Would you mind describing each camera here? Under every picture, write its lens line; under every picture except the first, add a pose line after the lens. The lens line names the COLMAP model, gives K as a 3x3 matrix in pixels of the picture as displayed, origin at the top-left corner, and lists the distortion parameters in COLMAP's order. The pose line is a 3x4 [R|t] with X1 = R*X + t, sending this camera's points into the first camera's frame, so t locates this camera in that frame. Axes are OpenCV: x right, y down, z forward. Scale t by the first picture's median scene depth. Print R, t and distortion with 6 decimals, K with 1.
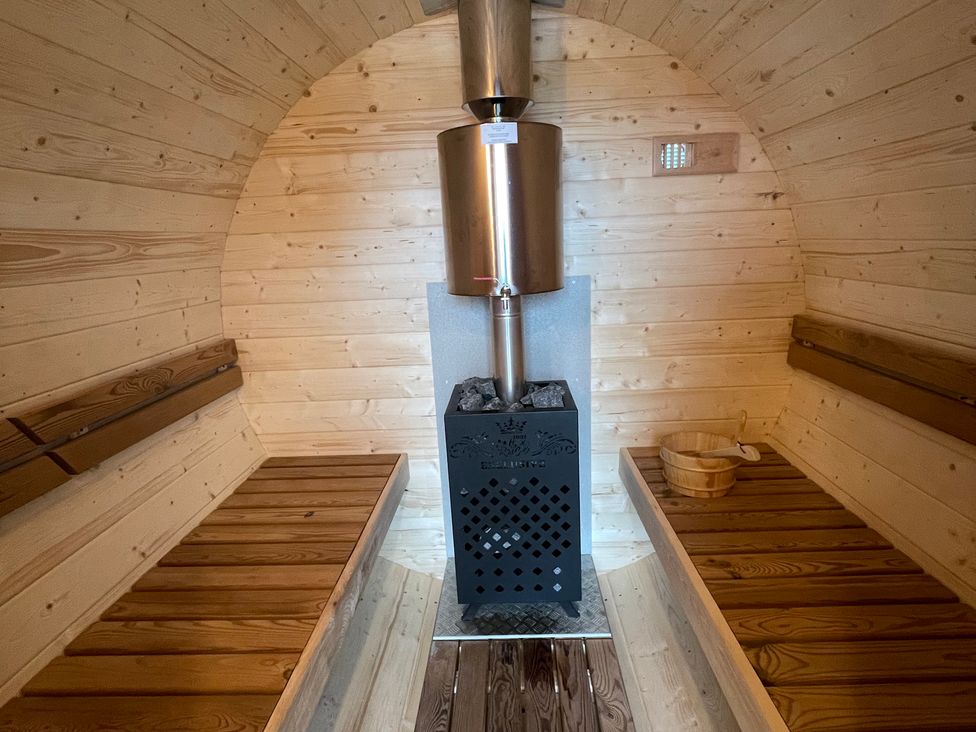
lens RADIAL K [[496.4, 0, 490.6], [0, 496.4, 369.4], [0, 0, 1]] dist [-0.008531, 0.000772]
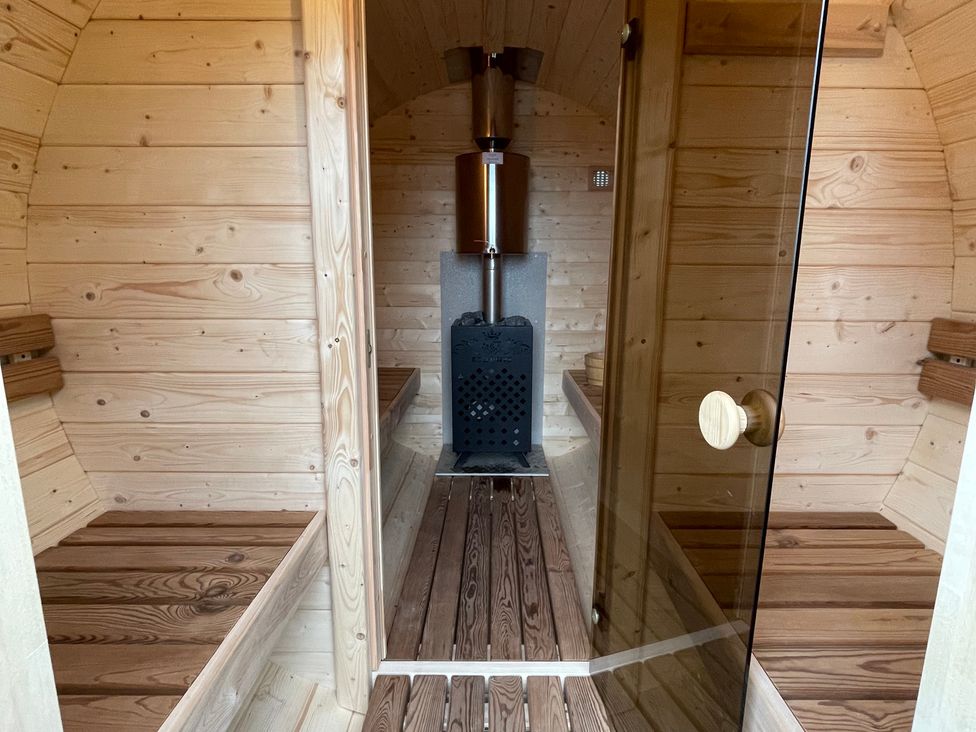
lens RADIAL K [[480.4, 0, 488.0], [0, 480.4, 366.0], [0, 0, 1]] dist [-0.000432, 0.000151]
pose [[0.998392, 0.046643, 0.032221, -0.015097], [-0.045541, 0.998380, -0.034110, 0.239575], [-0.033759, 0.032588, 0.998899, -0.510896]]
